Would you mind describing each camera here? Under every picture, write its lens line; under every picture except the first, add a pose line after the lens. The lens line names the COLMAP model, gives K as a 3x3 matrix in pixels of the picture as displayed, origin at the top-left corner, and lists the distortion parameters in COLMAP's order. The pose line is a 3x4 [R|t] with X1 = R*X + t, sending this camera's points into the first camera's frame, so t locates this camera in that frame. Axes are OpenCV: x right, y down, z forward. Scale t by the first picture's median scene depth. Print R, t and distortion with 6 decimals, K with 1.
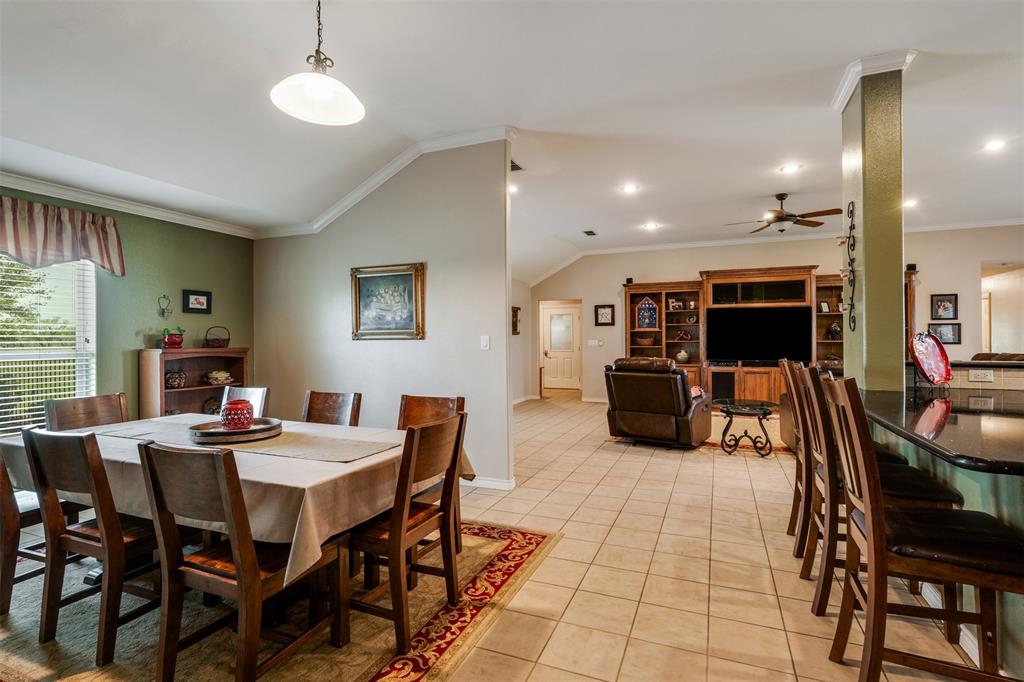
lens RADIAL K [[496.2, 0, 512.0], [0, 496.2, 341.0], [0, 0, 1]] dist [0.001821, 0.000209]
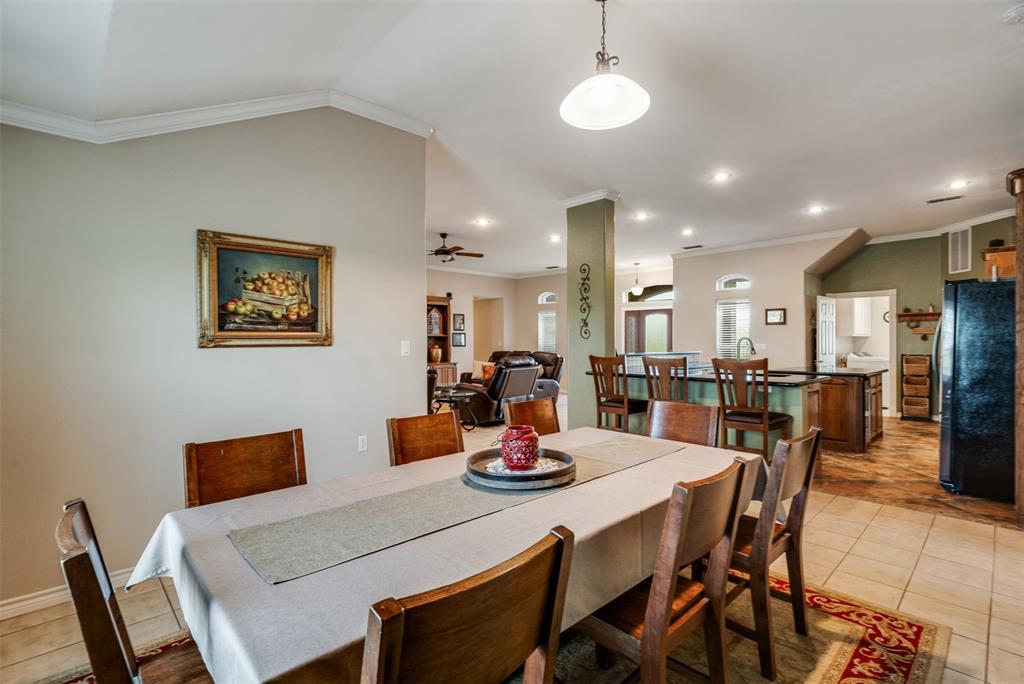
lens RADIAL K [[476.7, 0, 512.0], [0, 476.7, 342.0], [0, 0, 1]] dist [0.003784, 0.000003]
pose [[0.401169, -0.001655, 0.916003, -0.546652], [0.008736, 0.999960, -0.002019, -0.003533], [-0.915962, 0.008813, 0.401167, 0.322997]]
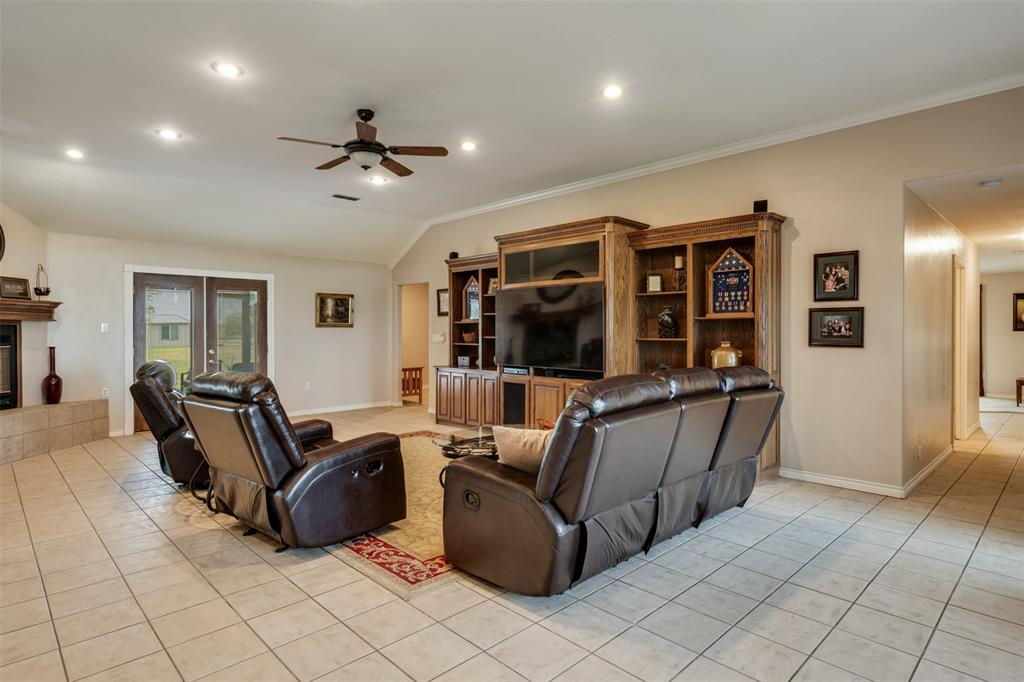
lens RADIAL K [[557.2, 0, 512.0], [0, 557.2, 341.0], [0, 0, 1]] dist [0.000120, 0.000142]
pose [[0.916629, 0.011727, -0.399566, 1.013386], [-0.005811, 0.999855, 0.016015, -0.009509], [0.399696, -0.012358, 0.916565, 0.404254]]
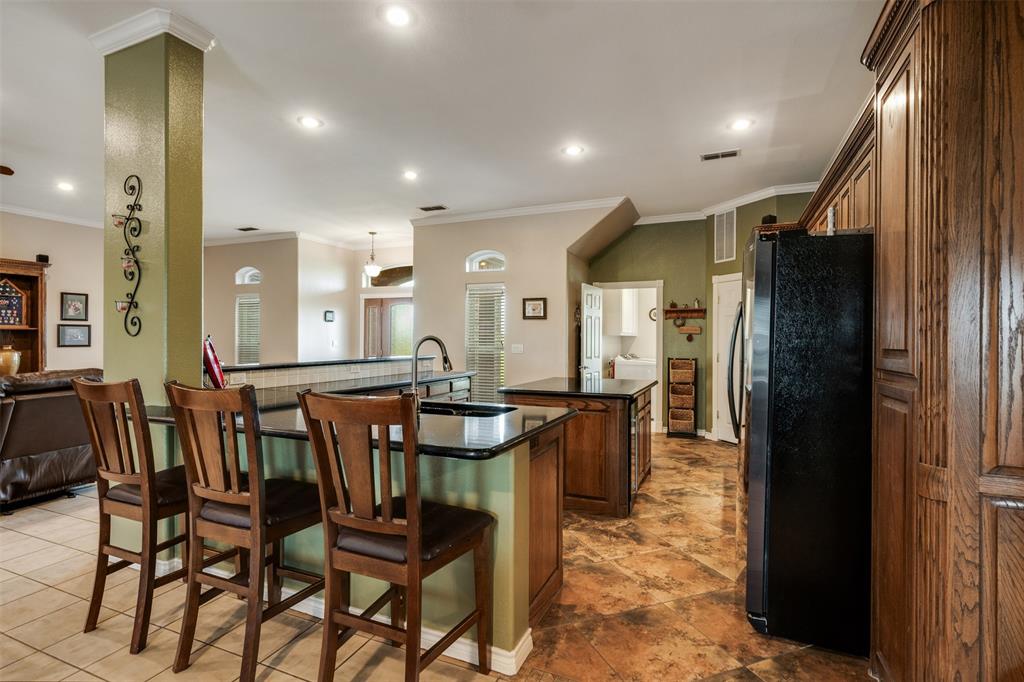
lens RADIAL K [[496.2, 0, 512.0], [0, 496.2, 341.0], [0, 0, 1]] dist [0.001821, 0.000209]
pose [[0.014899, -0.004053, 0.999881, -0.064109], [0.002876, 0.999988, 0.004011, -0.007406], [-0.999885, 0.002816, 0.014910, 0.211965]]
